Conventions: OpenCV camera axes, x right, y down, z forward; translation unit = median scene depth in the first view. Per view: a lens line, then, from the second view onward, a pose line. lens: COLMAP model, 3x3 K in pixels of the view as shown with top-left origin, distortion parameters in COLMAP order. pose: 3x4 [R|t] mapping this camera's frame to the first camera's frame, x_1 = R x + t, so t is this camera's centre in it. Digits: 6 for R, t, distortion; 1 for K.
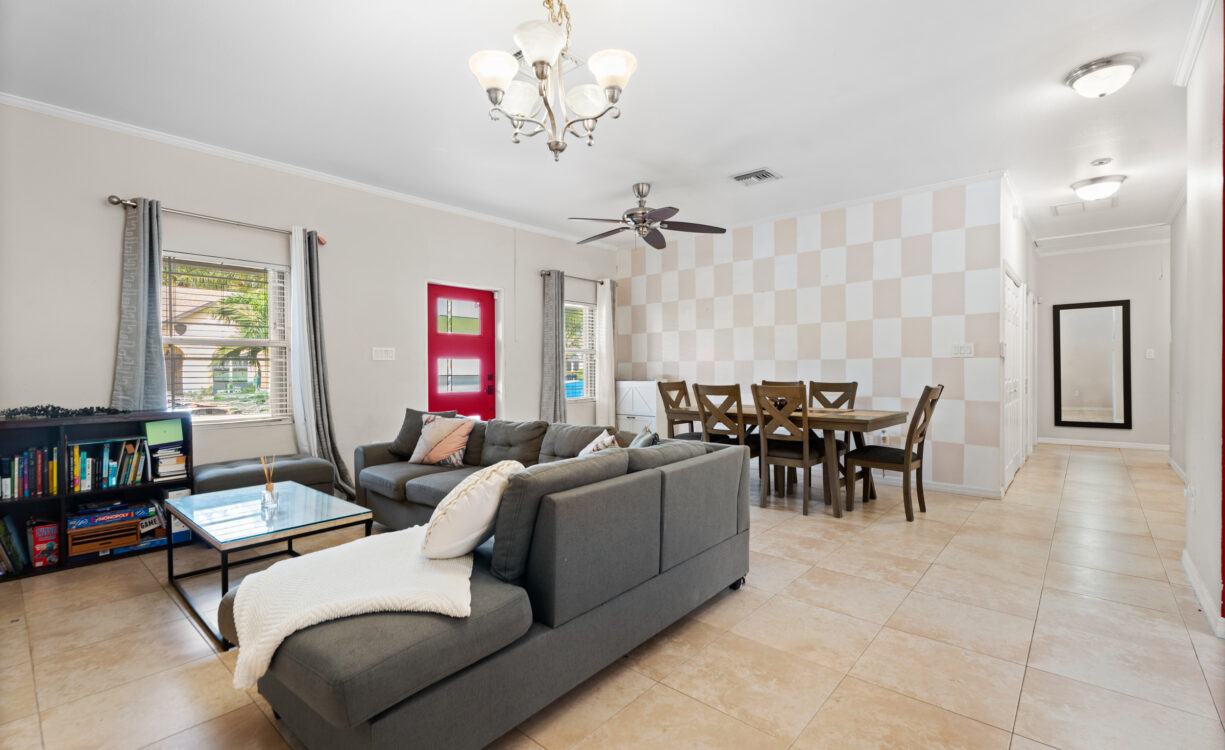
lens RADIAL K [[548.0, 0, 612.7], [0, 548.0, 372.7], [0, 0, 1]] dist [0.003867, -0.000425]
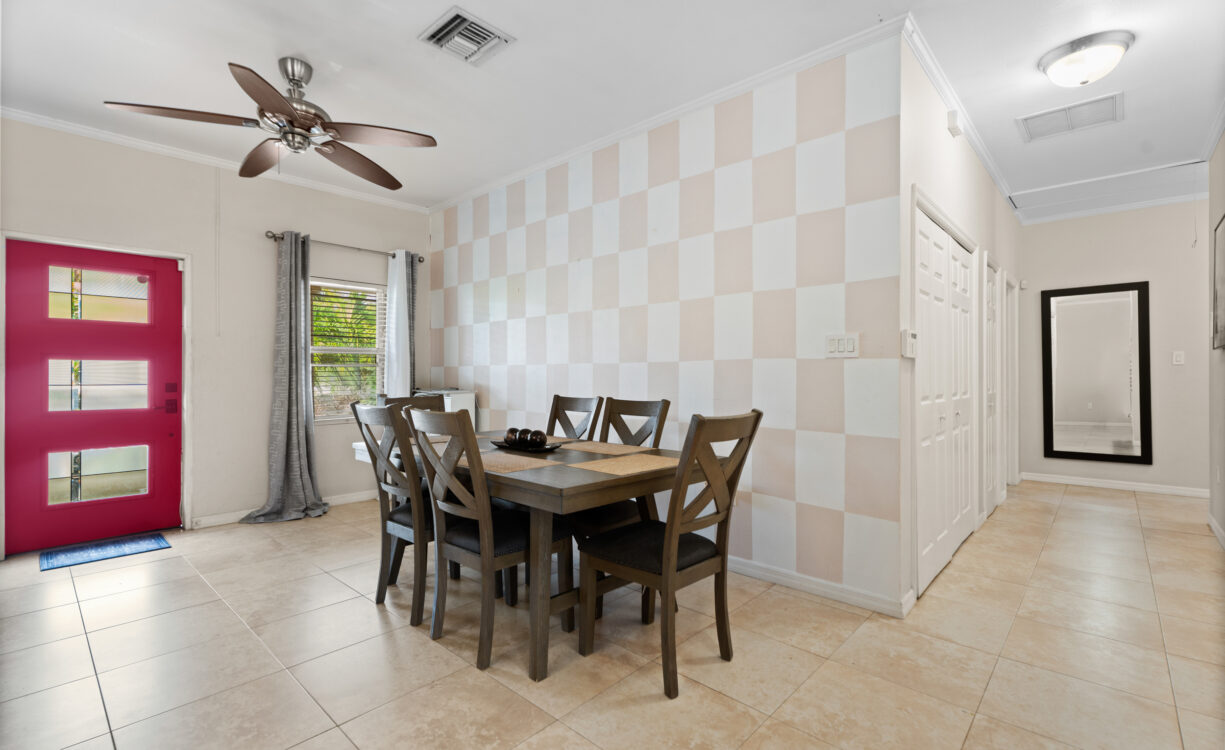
lens RADIAL K [[548.0, 0, 611.3], [0, 548.0, 373.1], [0, 0, 1]] dist [0.003867, -0.000425]
pose [[0.999674, 0.004210, -0.025179, 0.317595], [-0.004501, 0.999924, -0.011517, -0.003952], [0.025129, 0.011626, 0.999617, 0.328314]]
